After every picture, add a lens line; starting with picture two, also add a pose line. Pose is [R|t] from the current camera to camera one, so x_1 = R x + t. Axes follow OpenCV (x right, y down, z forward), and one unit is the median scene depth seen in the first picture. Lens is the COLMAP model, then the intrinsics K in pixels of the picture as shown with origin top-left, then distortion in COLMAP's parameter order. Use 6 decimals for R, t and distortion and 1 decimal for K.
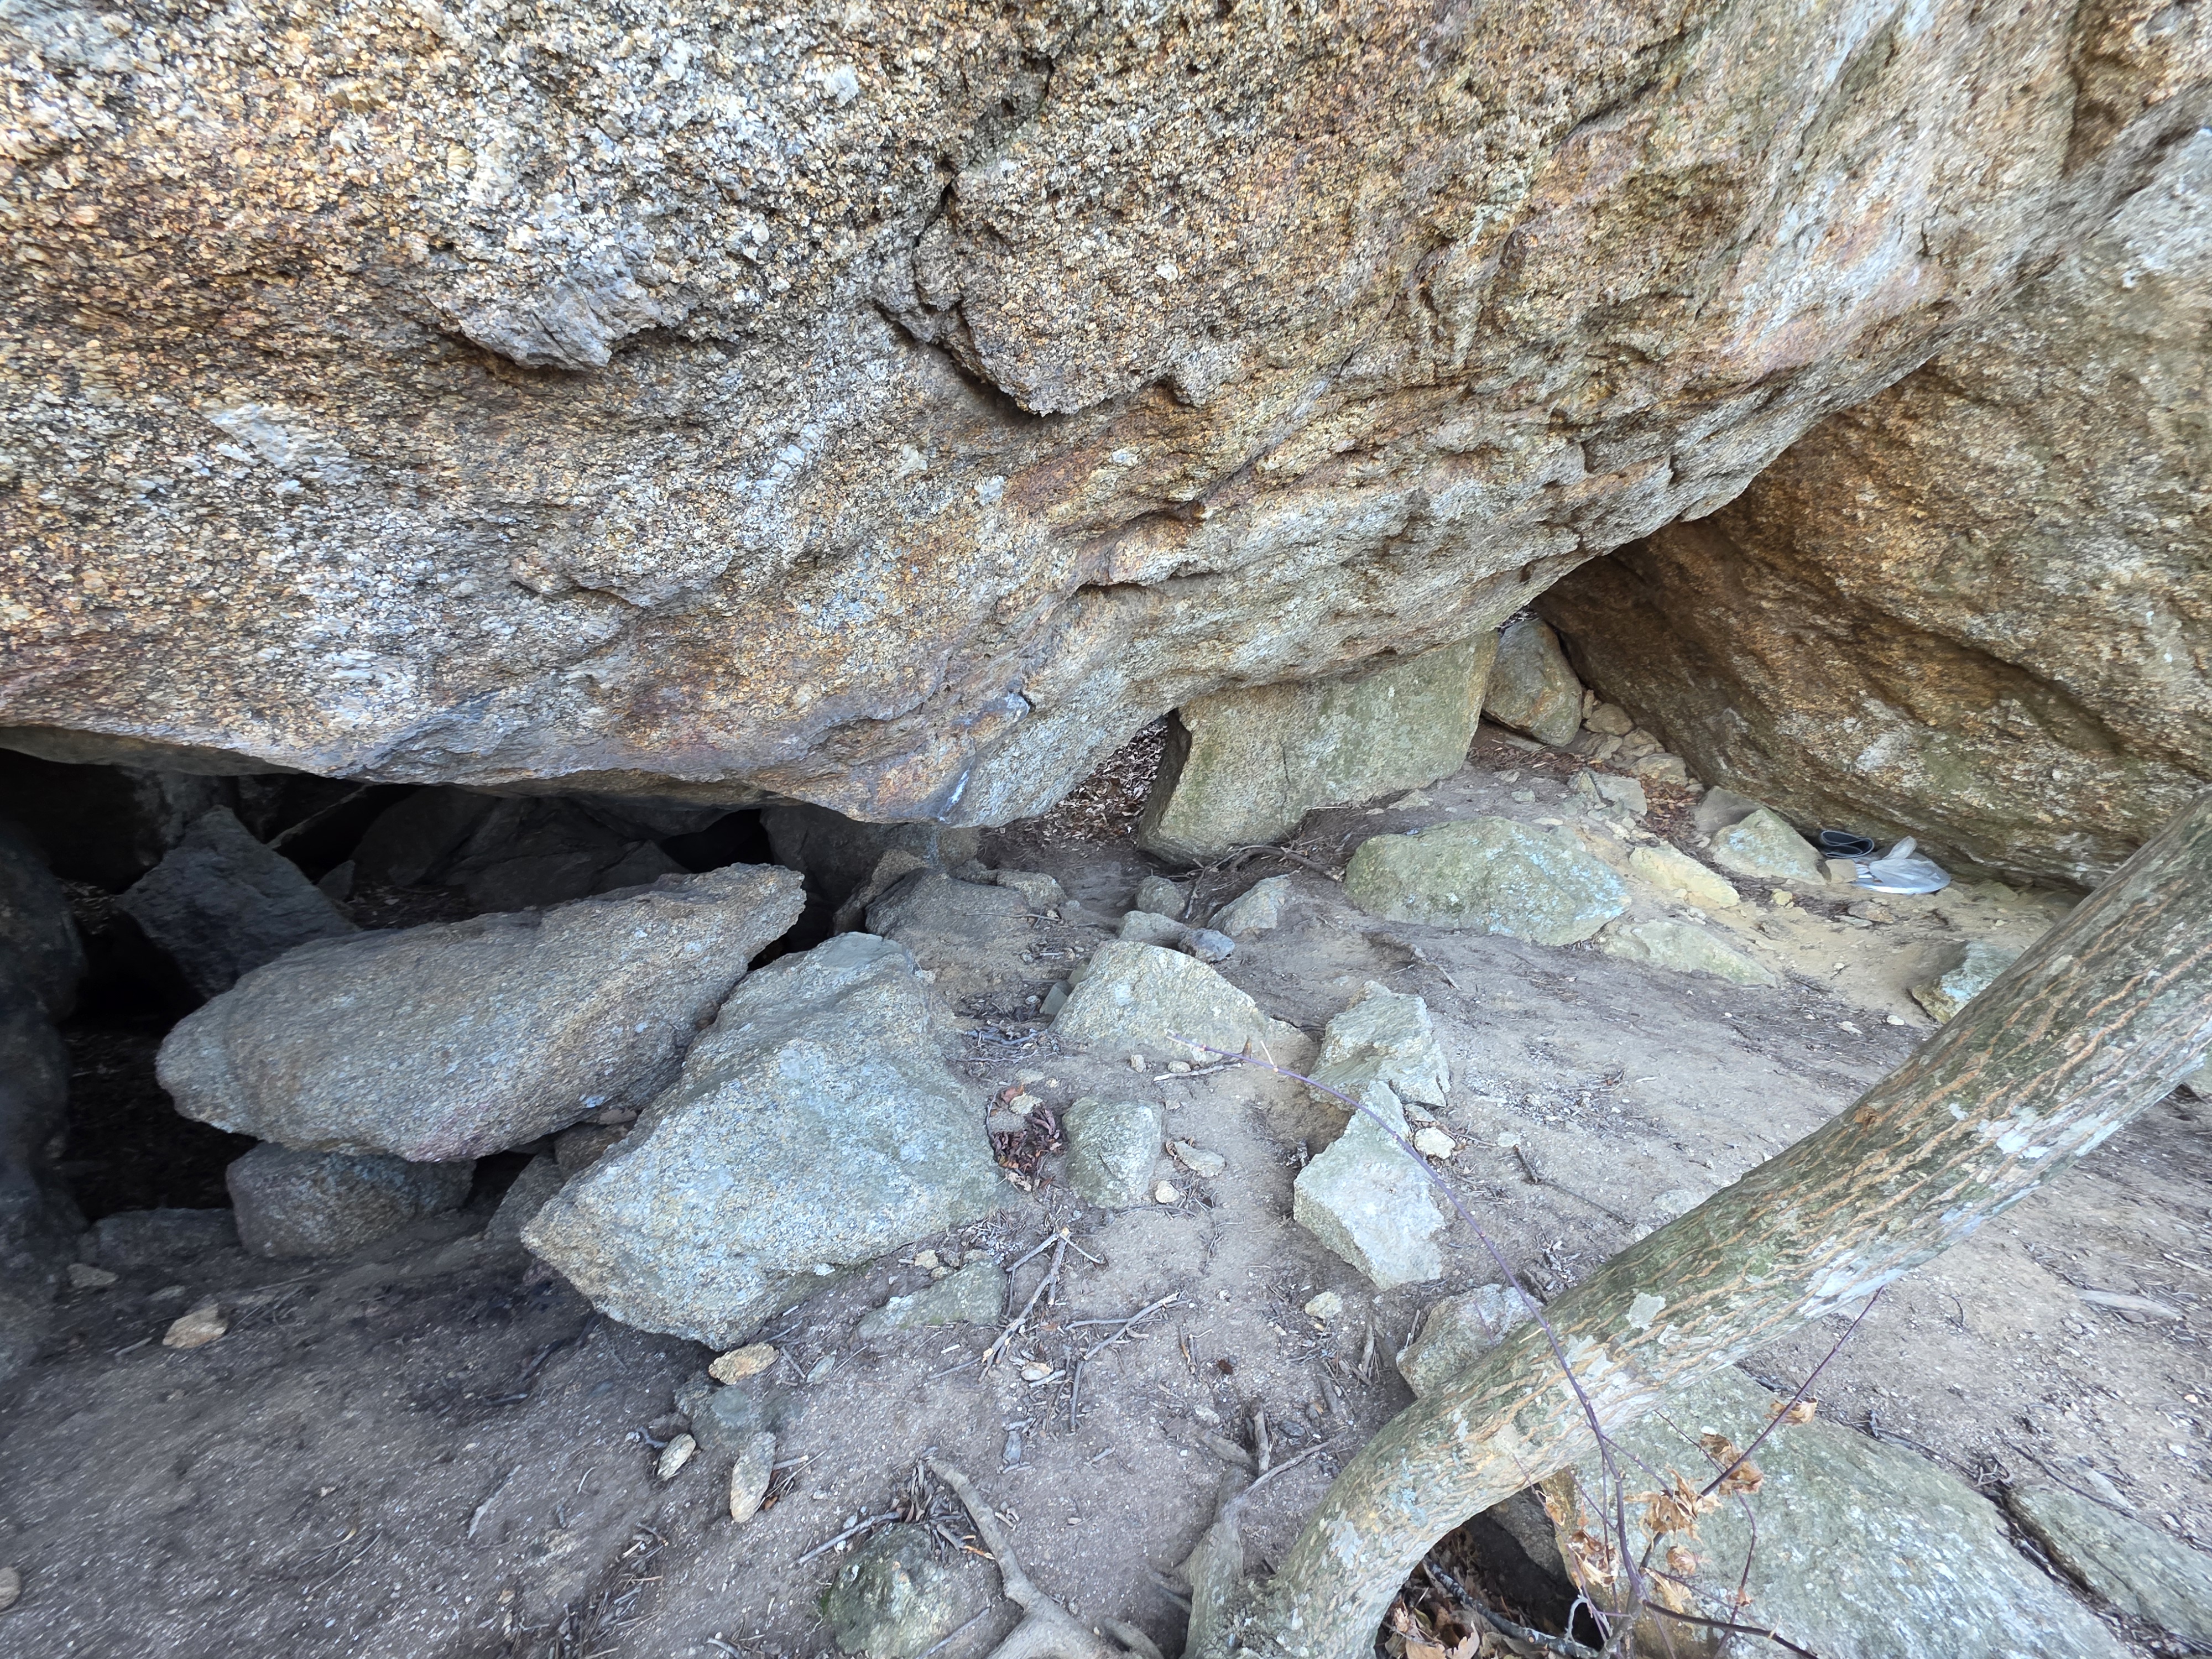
lens RADIAL K [[883.3, 0, 1106.9], [0, 883.3, 832.7], [0, 0, 1]] dist [0.001779, -0.000214]
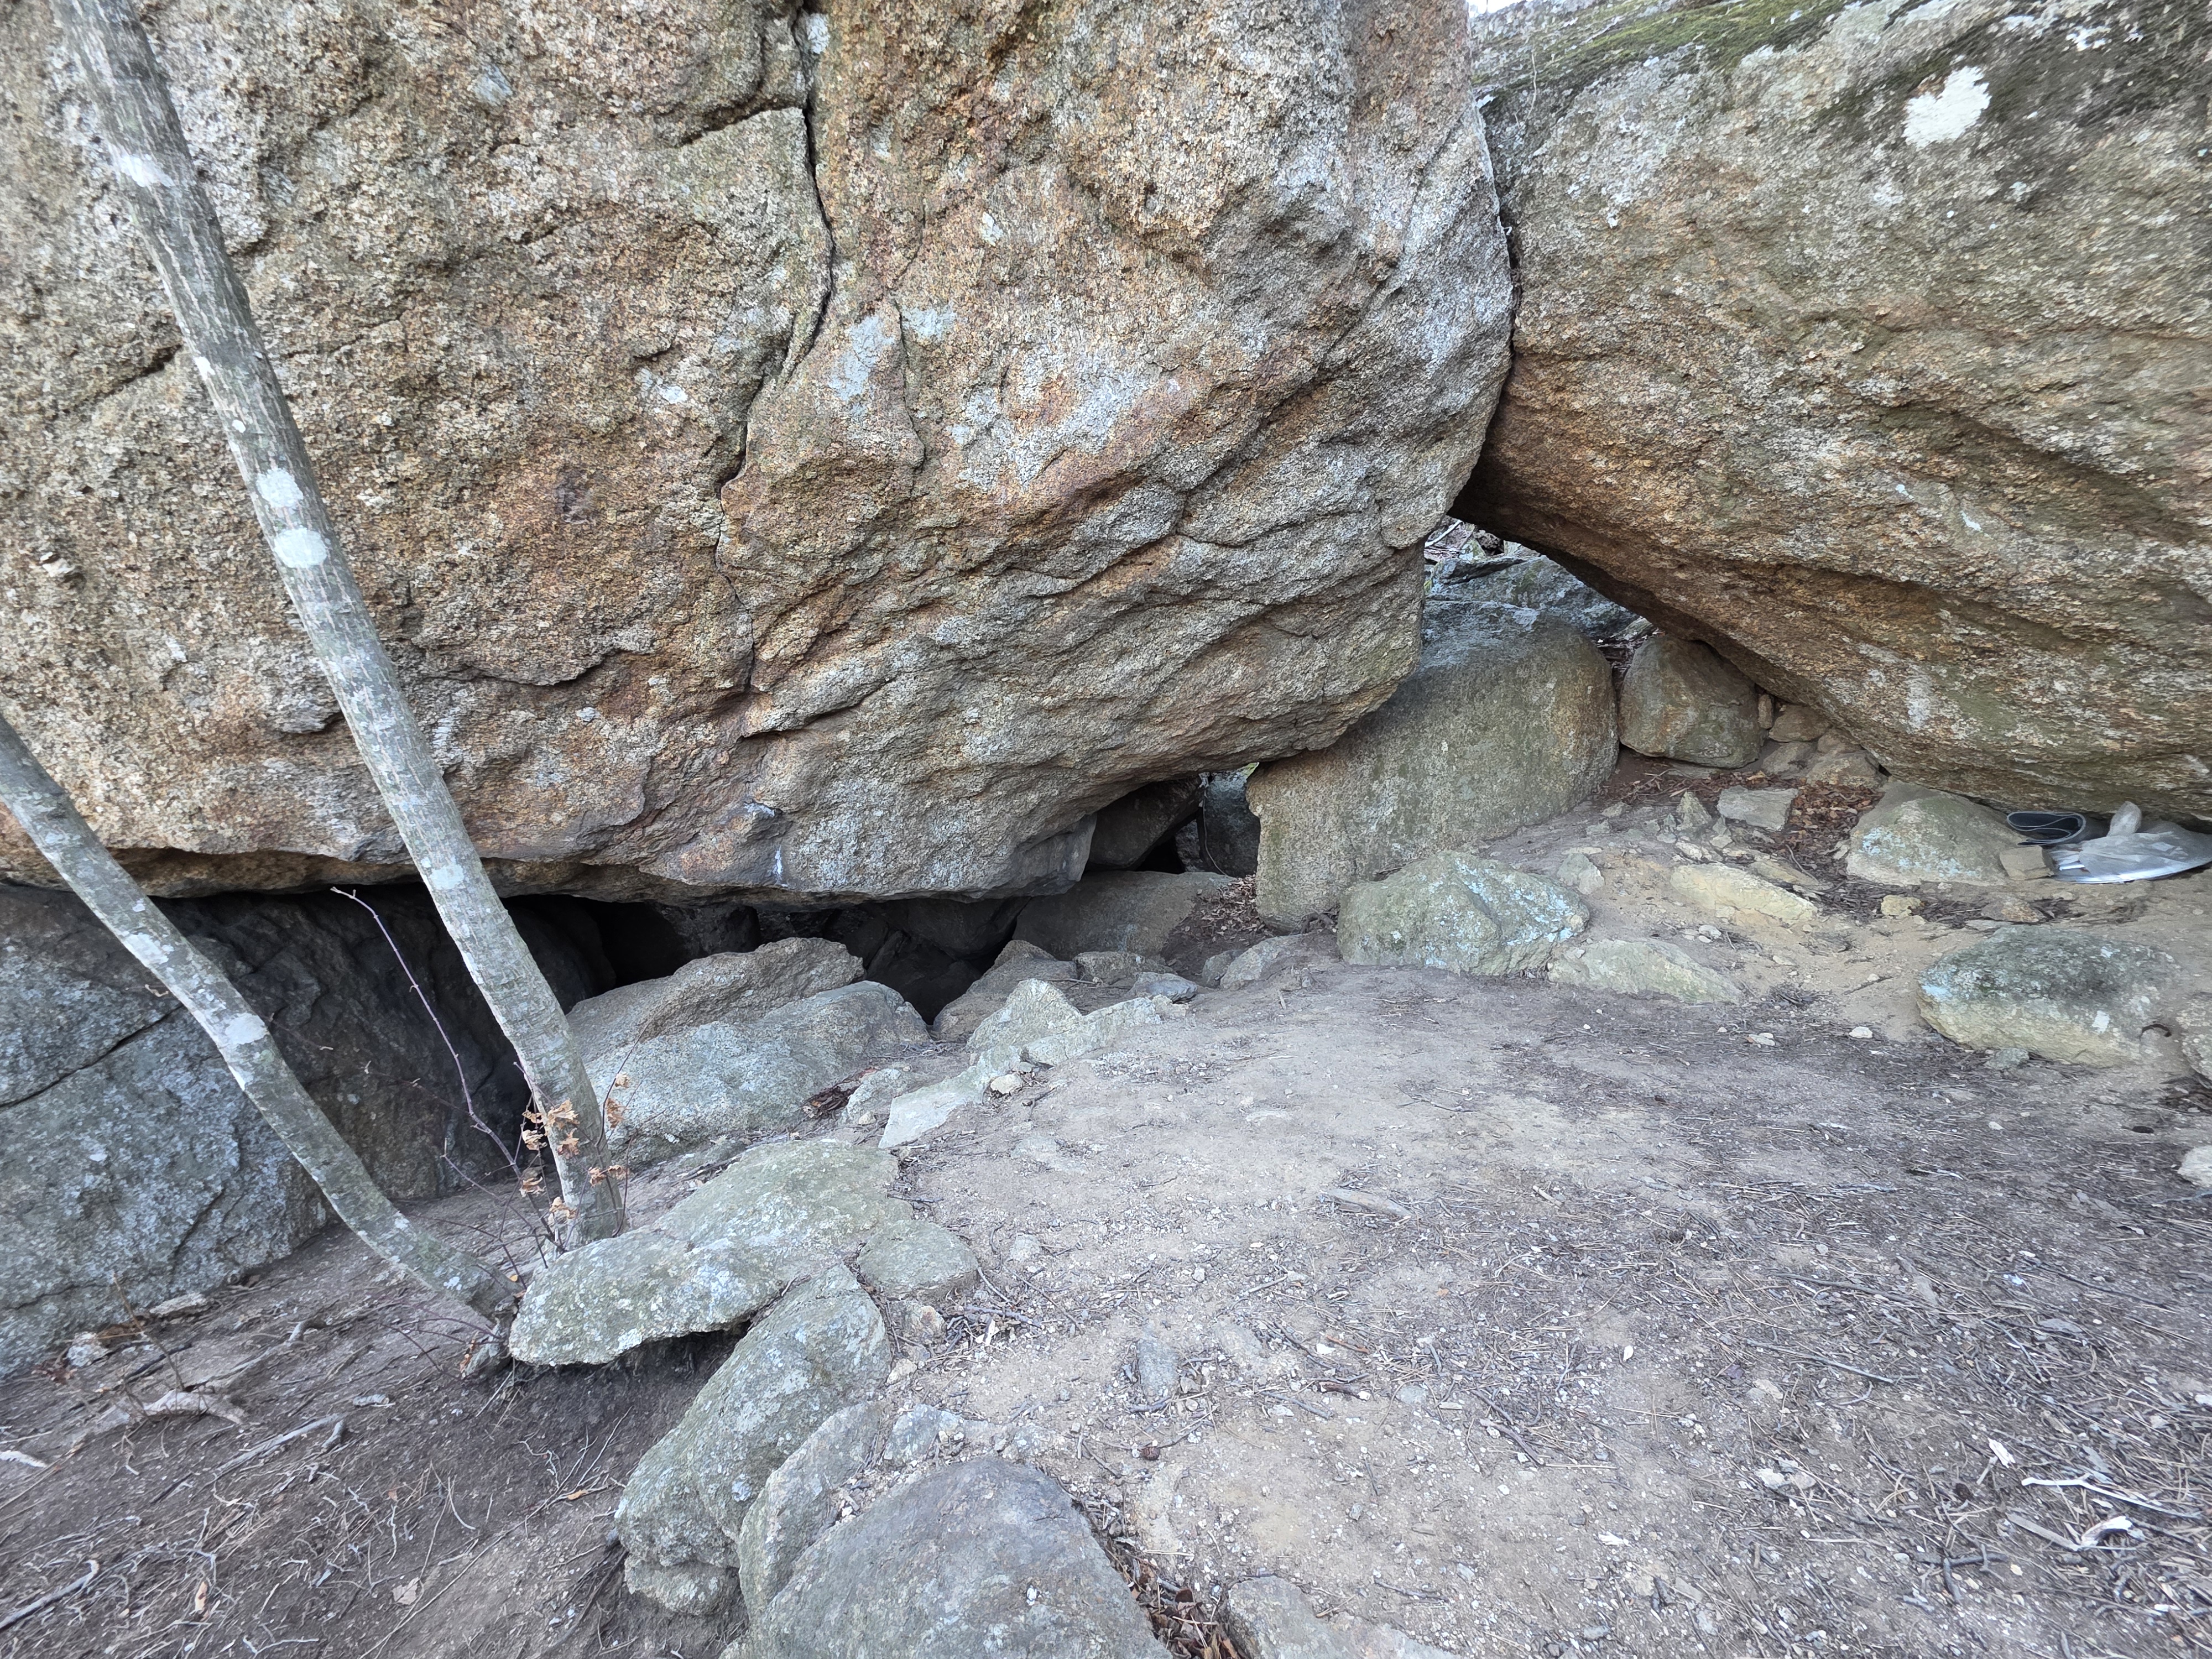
lens RADIAL K [[883.3, 0, 1099.3], [0, 883.3, 828.3], [0, 0, 1]] dist [0.001779, -0.000214]
pose [[0.836358, -0.148951, -0.527560, 0.692914], [0.057763, 0.980966, -0.185391, 0.127767], [0.545132, 0.124579, 0.829042, -0.036962]]
